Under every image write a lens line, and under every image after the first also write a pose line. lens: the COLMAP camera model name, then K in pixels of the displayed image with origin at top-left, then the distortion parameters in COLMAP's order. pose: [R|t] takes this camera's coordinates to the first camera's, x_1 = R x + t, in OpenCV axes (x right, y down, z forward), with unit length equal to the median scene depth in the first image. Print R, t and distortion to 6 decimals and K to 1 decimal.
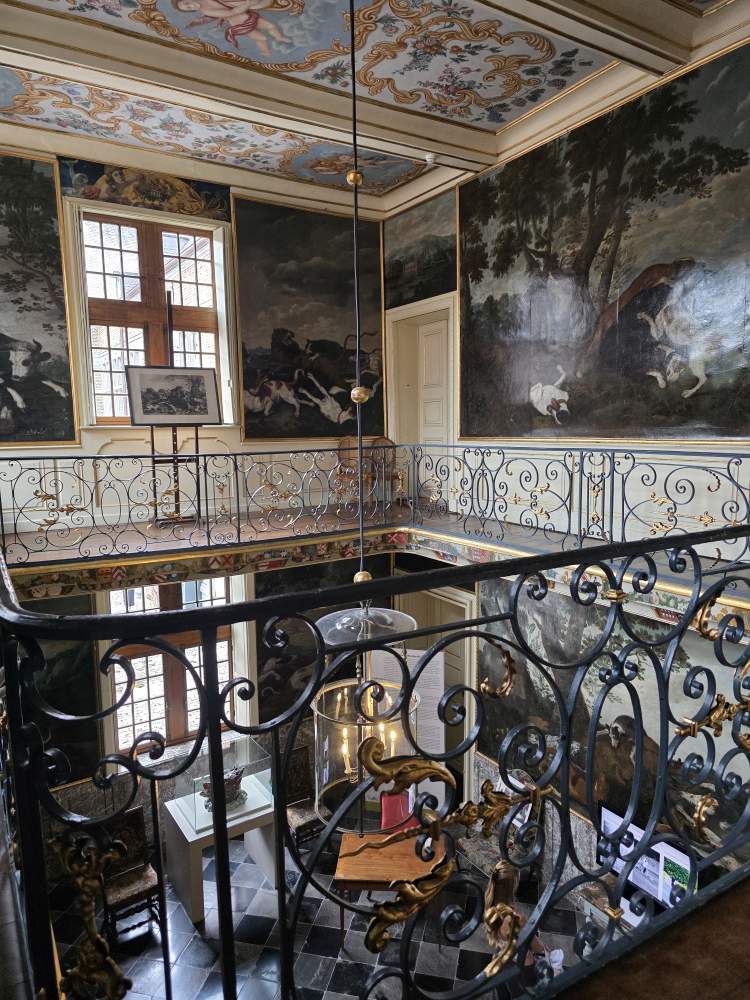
lens RADIAL K [[666.0, 0, 377.4], [0, 666.0, 508.8], [0, 0, 1]] dist [0.021011, -0.030861]
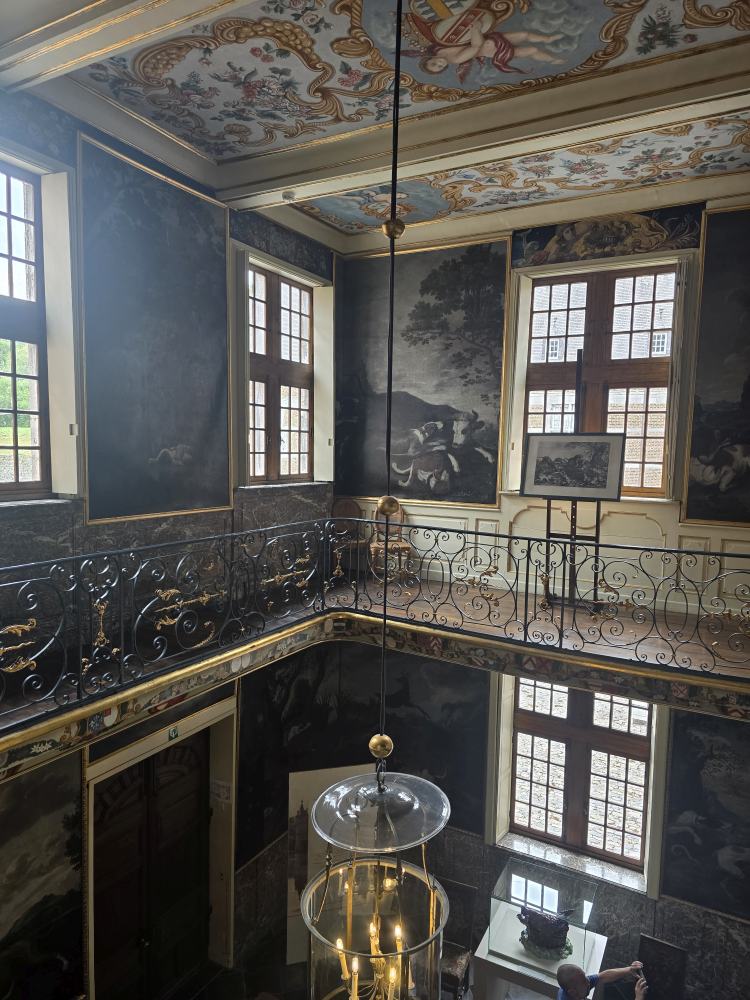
lens RADIAL K [[666.0, 0, 360.6], [0, 666.0, 516.5], [0, 0, 1]] dist [0.021011, -0.030861]
pose [[0.473699, 0.103093, -0.874632, 0.354700], [-0.138297, 0.989511, 0.041733, -0.102001], [0.869761, 0.101190, 0.482988, 0.338344]]
